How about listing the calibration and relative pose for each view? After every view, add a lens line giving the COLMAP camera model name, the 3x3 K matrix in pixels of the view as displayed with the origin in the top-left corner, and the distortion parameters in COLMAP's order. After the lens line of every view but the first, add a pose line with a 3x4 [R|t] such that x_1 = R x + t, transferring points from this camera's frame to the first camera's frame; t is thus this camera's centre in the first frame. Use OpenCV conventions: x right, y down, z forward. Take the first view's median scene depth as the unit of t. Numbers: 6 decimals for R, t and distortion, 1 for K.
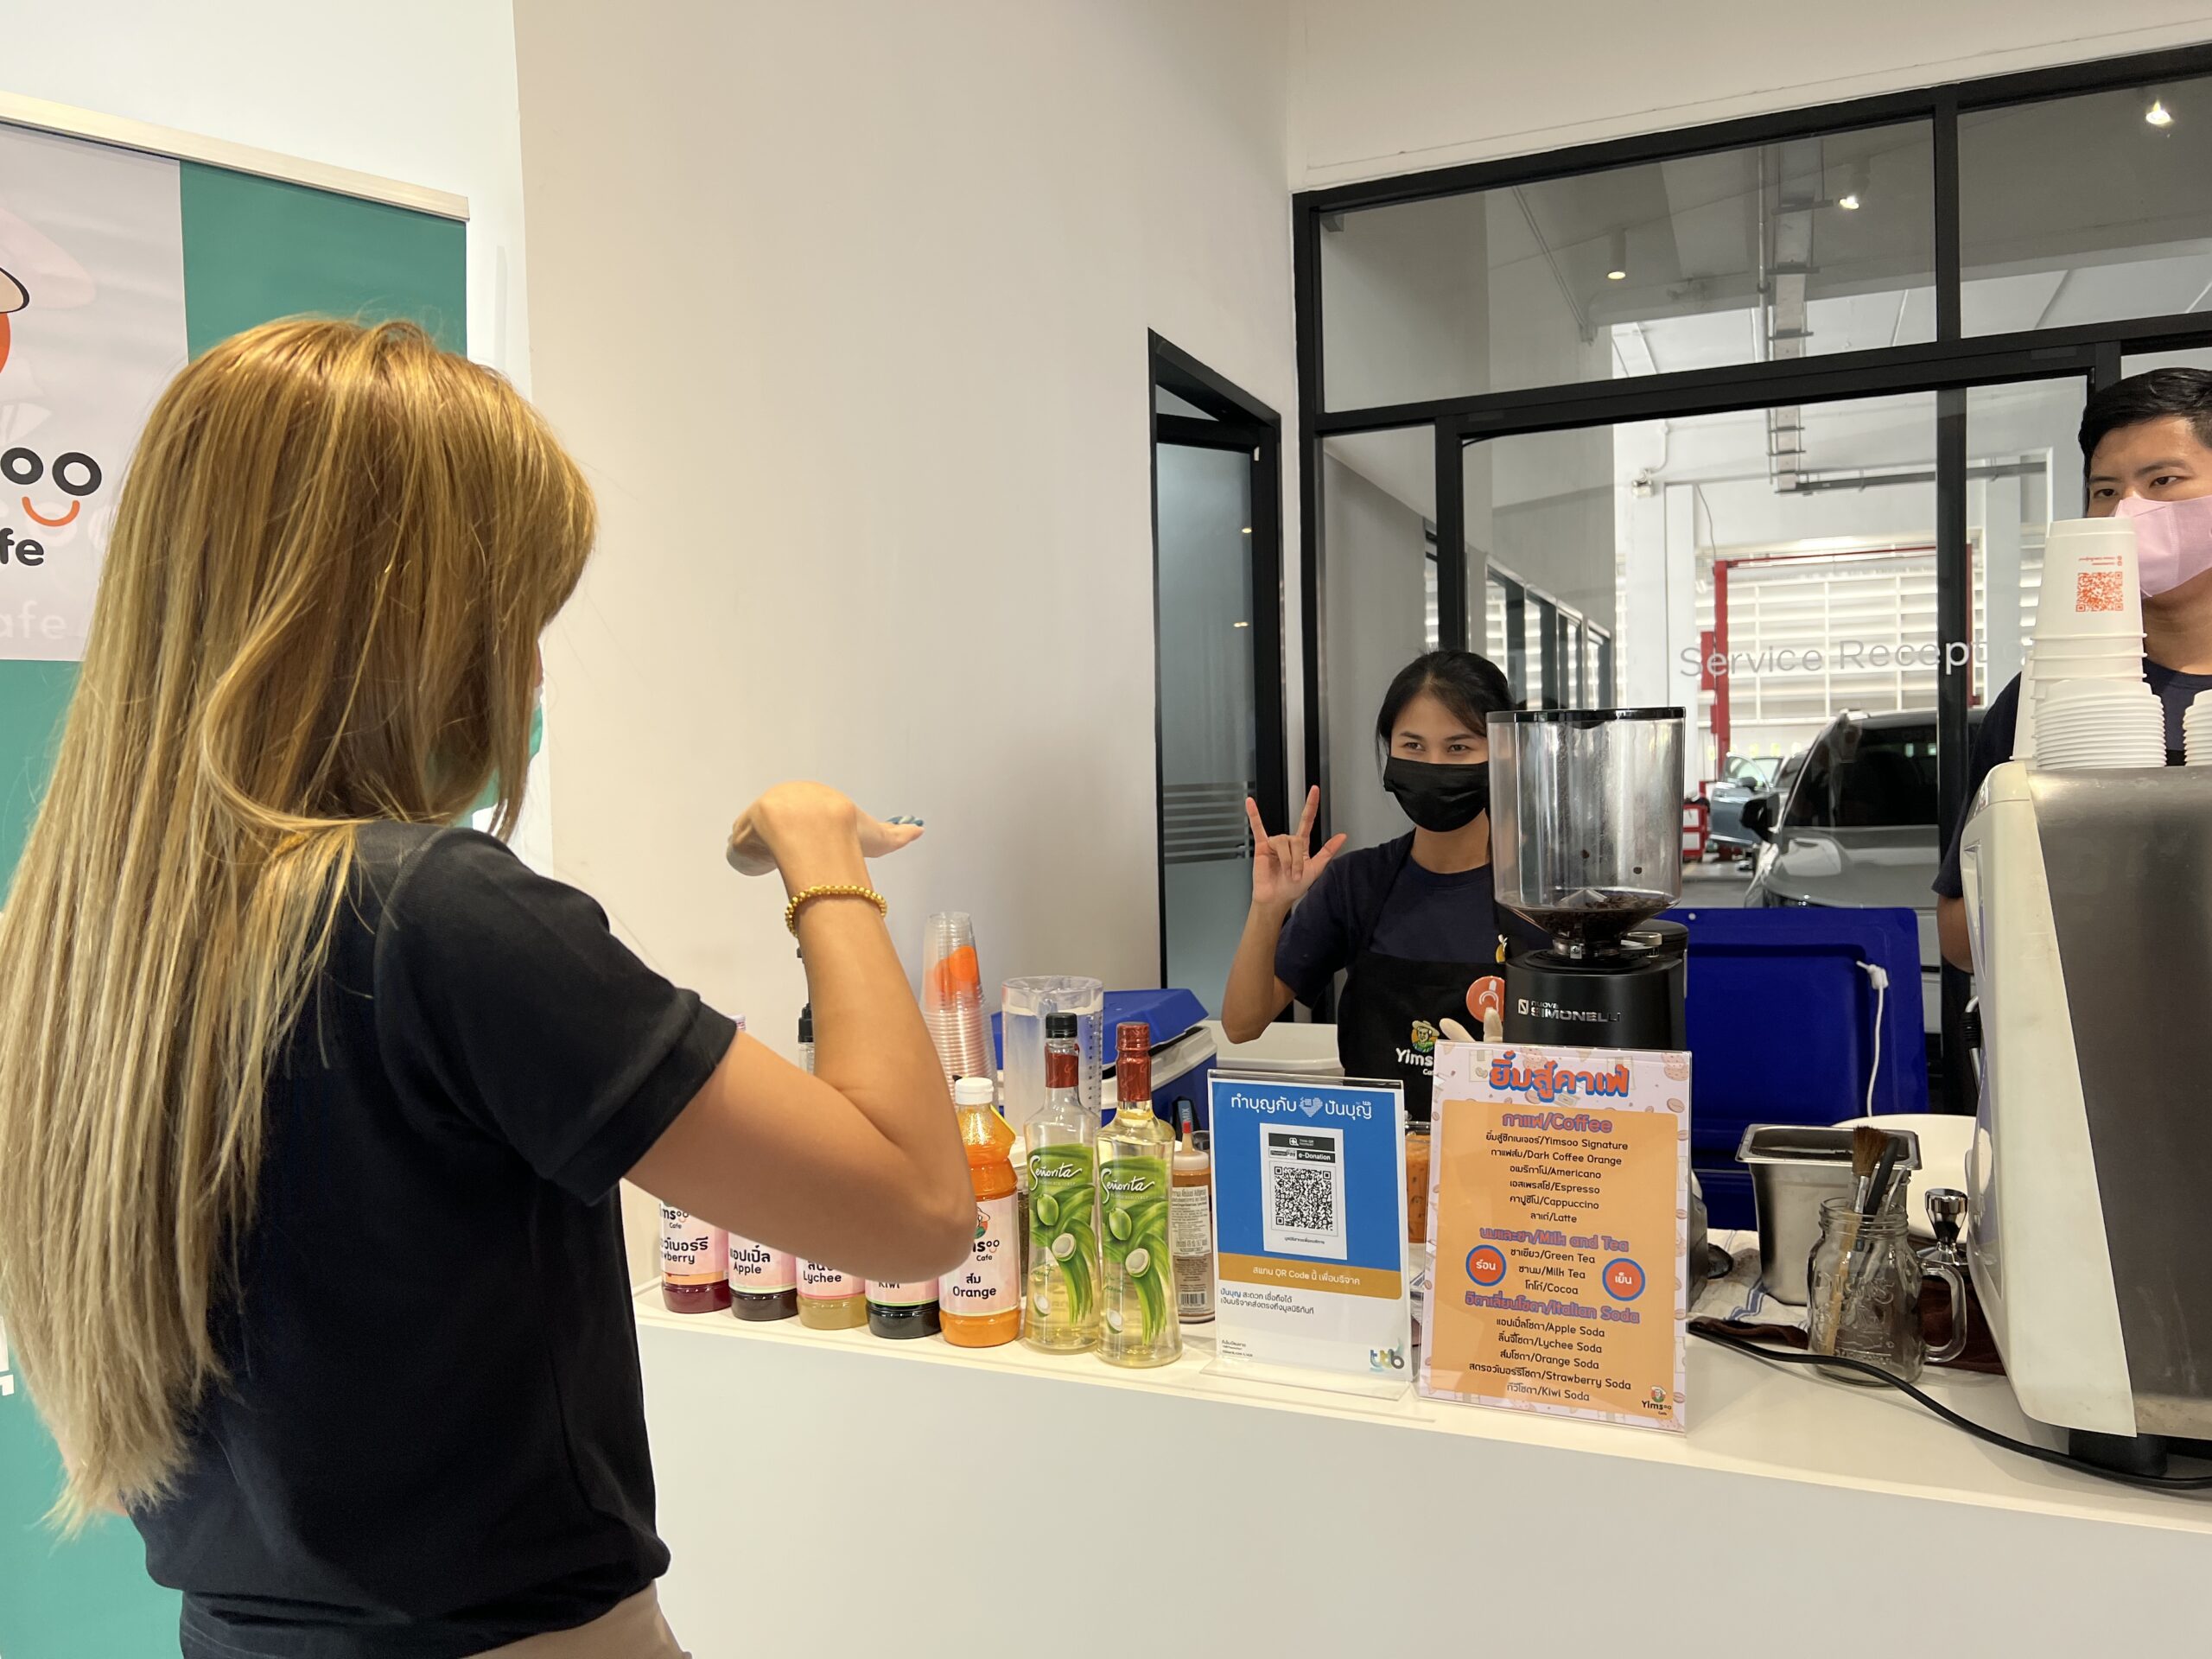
lens RADIAL K [[1684.1, 0, 1033.3], [0, 1684.1, 855.0], [0, 0, 1]] dist [0.035152, -0.046258]
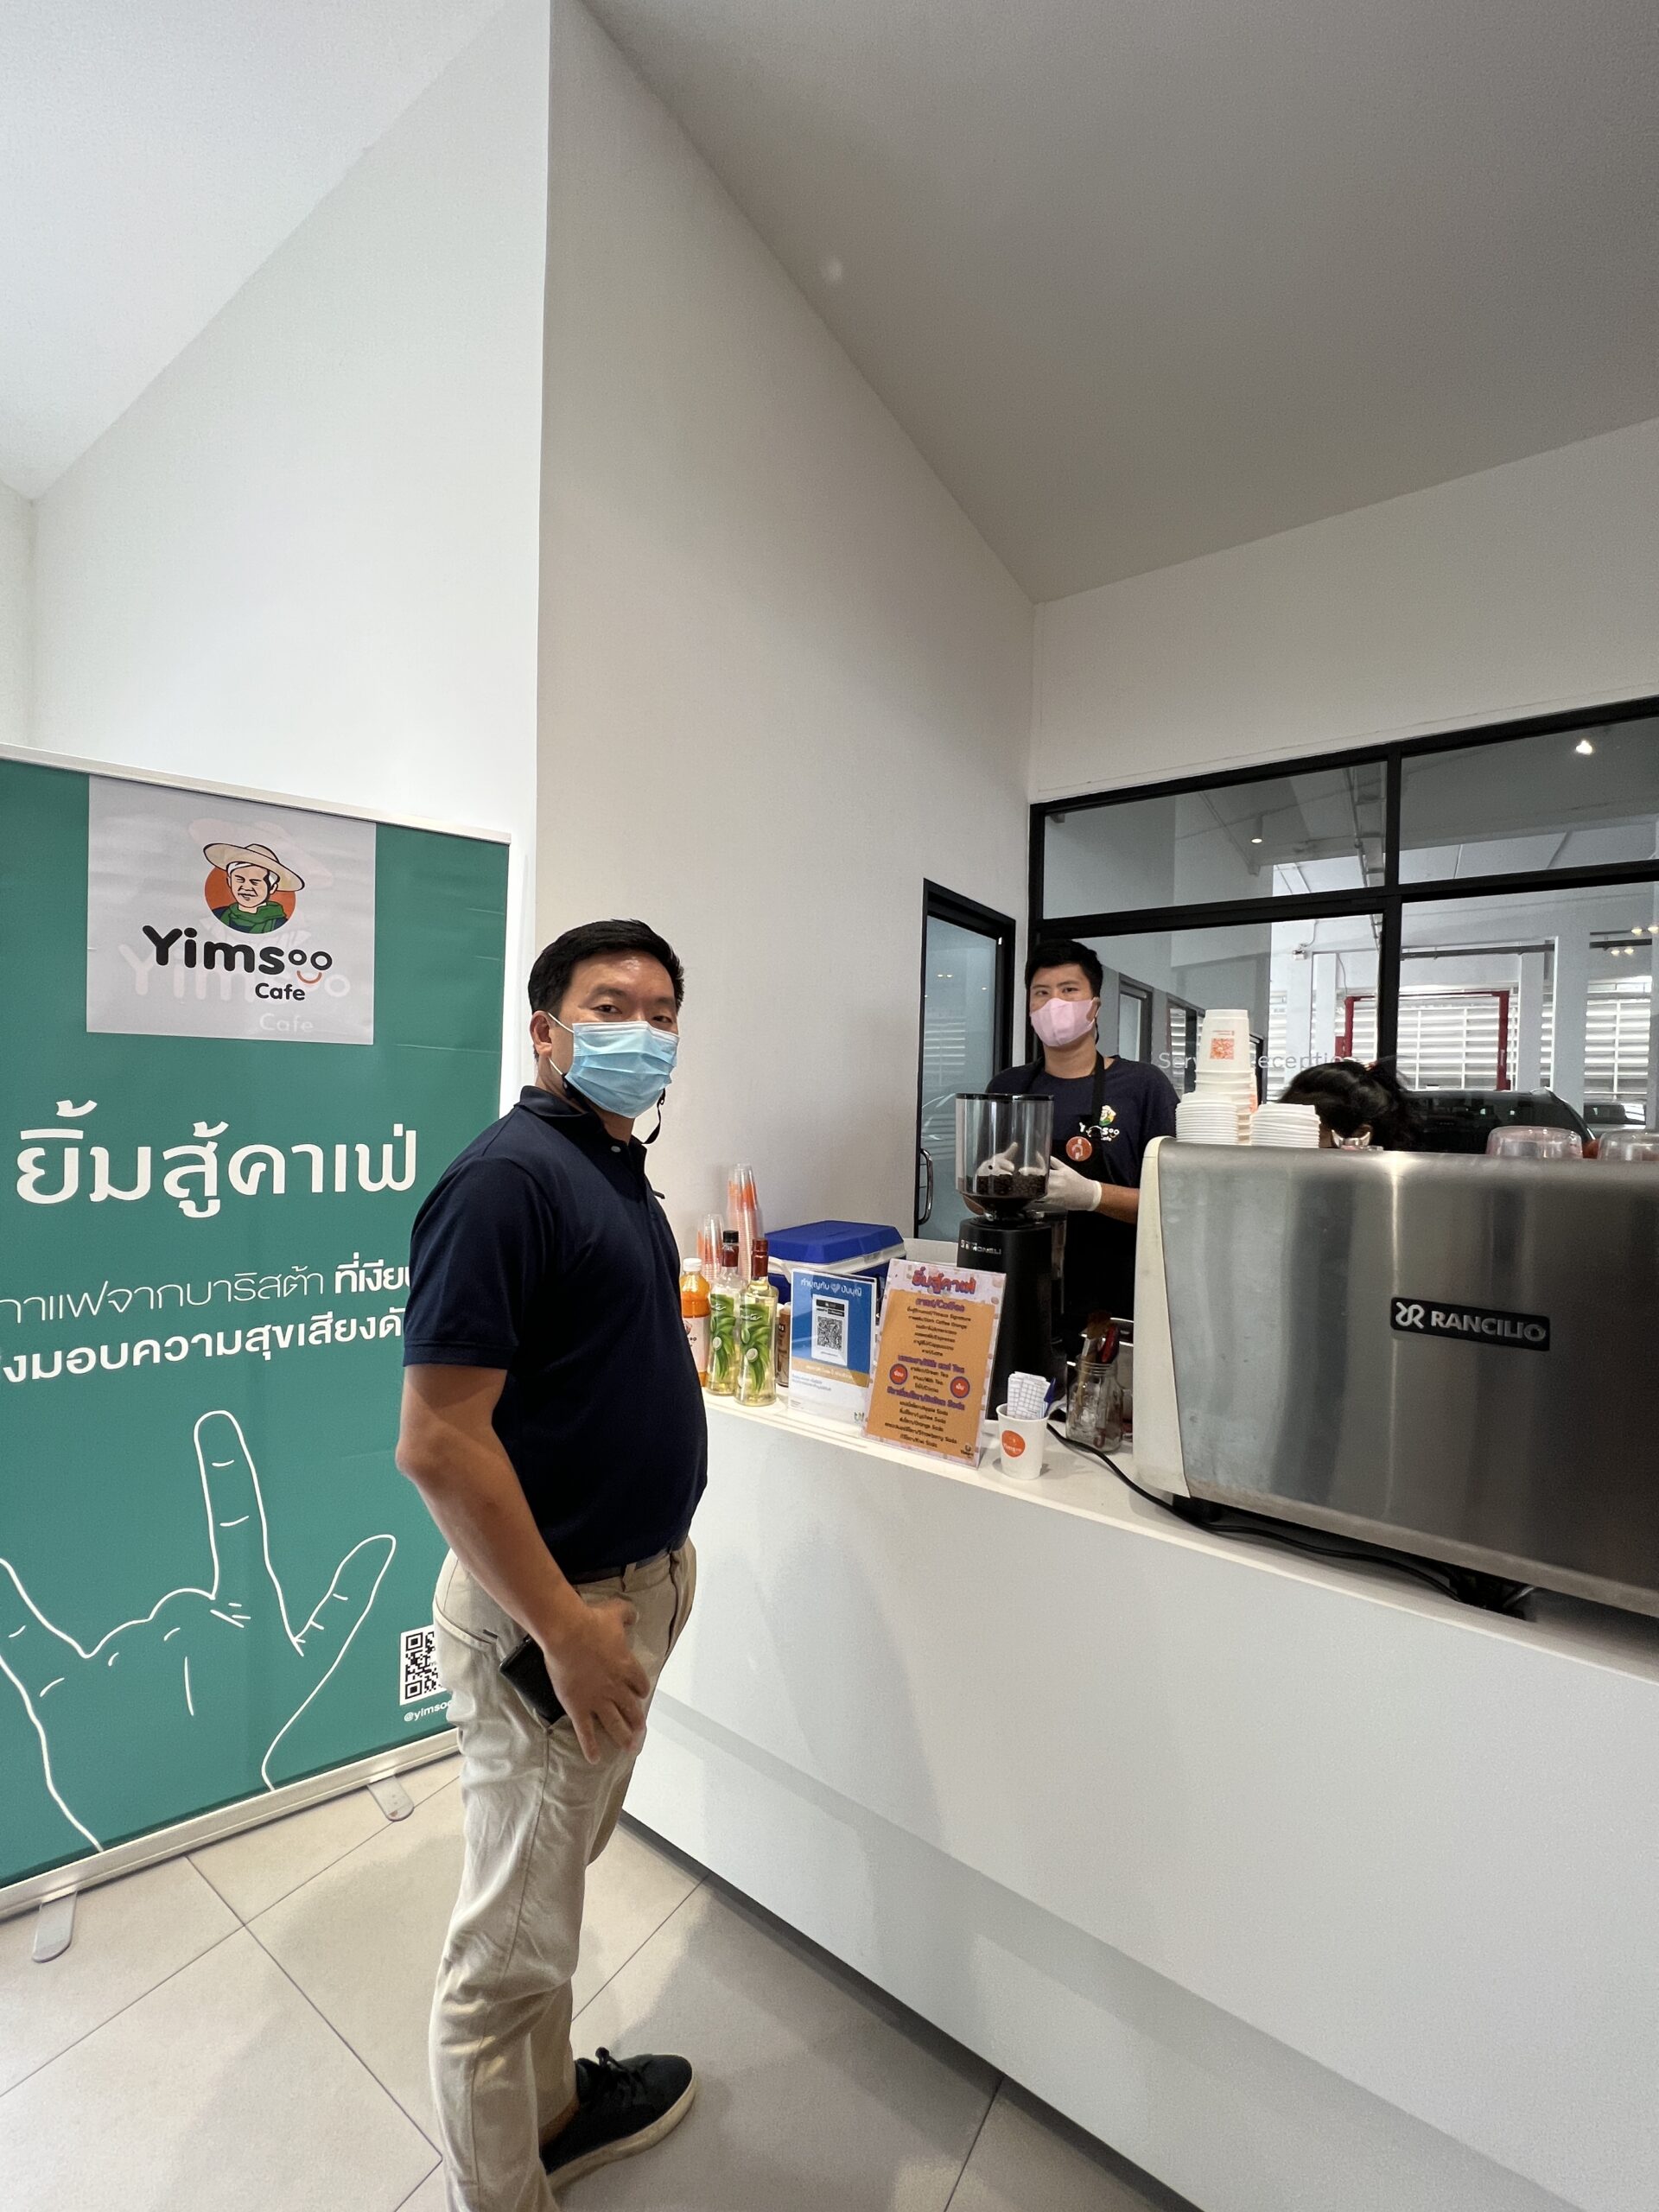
lens RADIAL K [[901.9, 0, 813.3], [0, 901.9, 1110.8], [0, 0, 1]] dist [-0.007286, -0.001527]
pose [[0.982084, 0.047590, -0.182334, 0.205570], [-0.053067, 0.998271, -0.025277, -0.019107], [0.180816, 0.034500, 0.982912, -0.038092]]
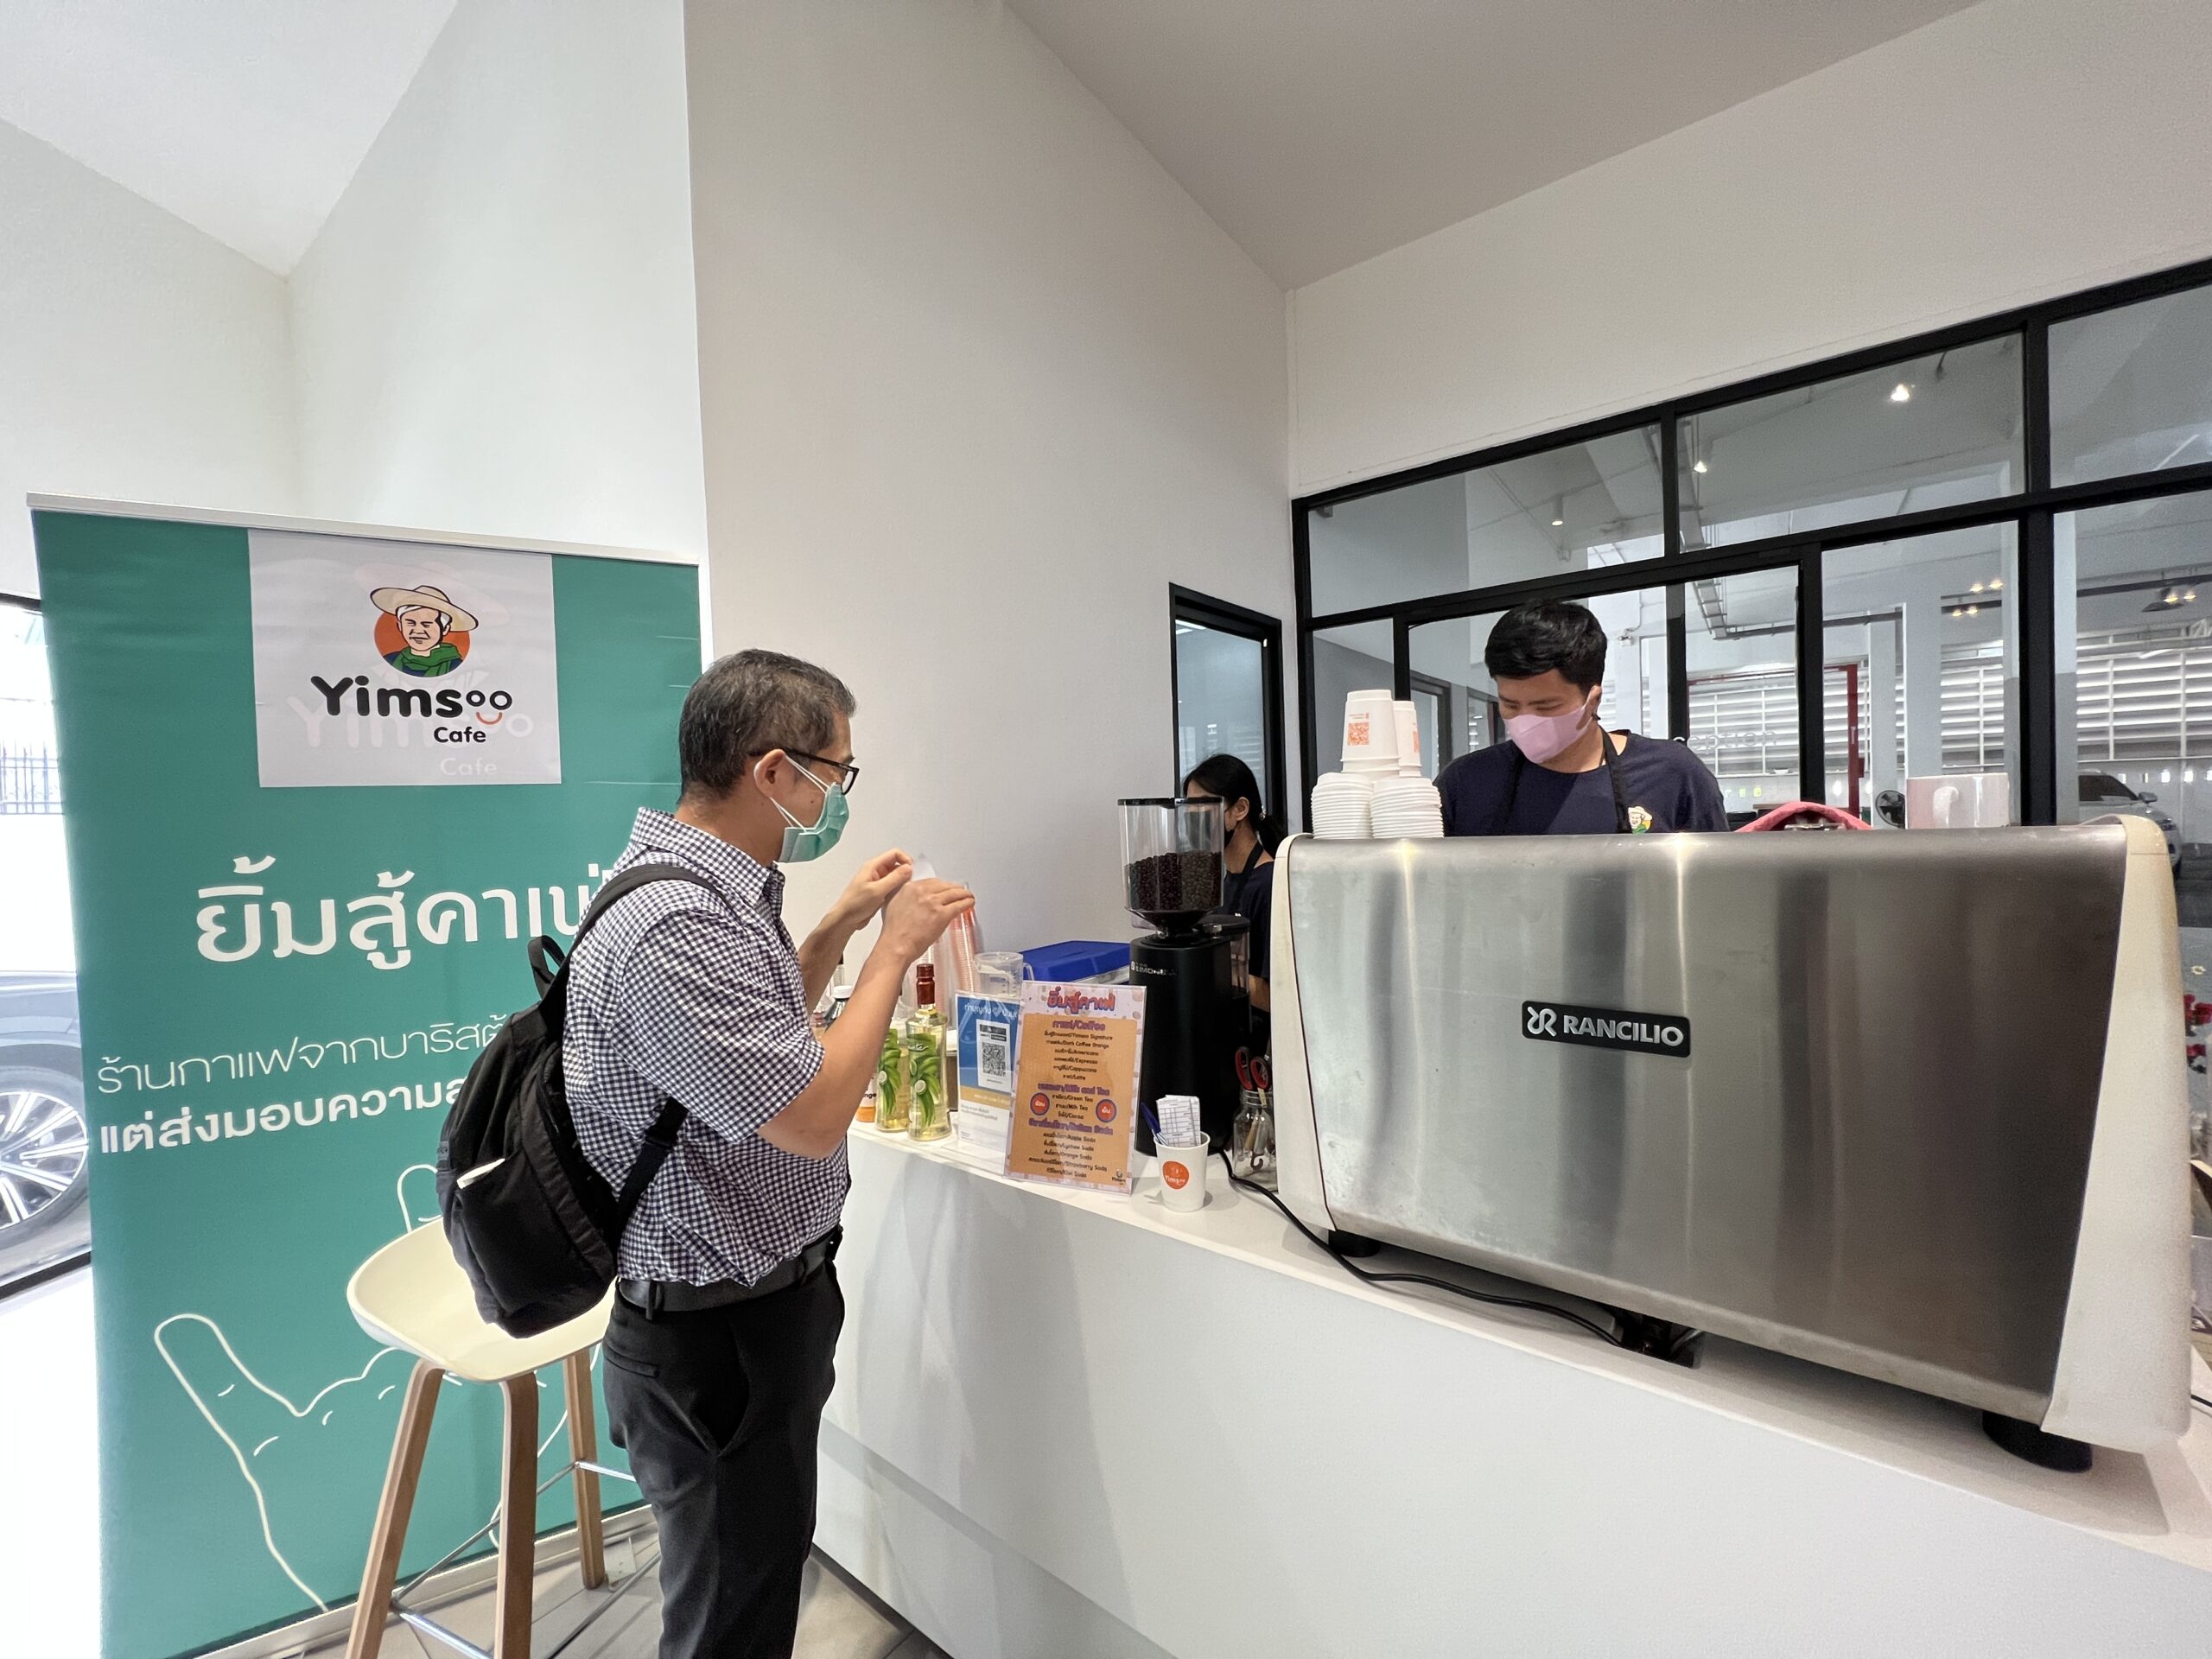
lens RADIAL K [[901.9, 0, 1107.9], [0, 901.9, 835.6], [0, 0, 1]] dist [-0.007286, -0.001527]
pose [[0.971671, -0.007291, -0.236224, 0.334450], [0.001781, 0.999722, -0.023530, -0.011824], [0.236330, 0.022442, 0.971414, 0.037961]]
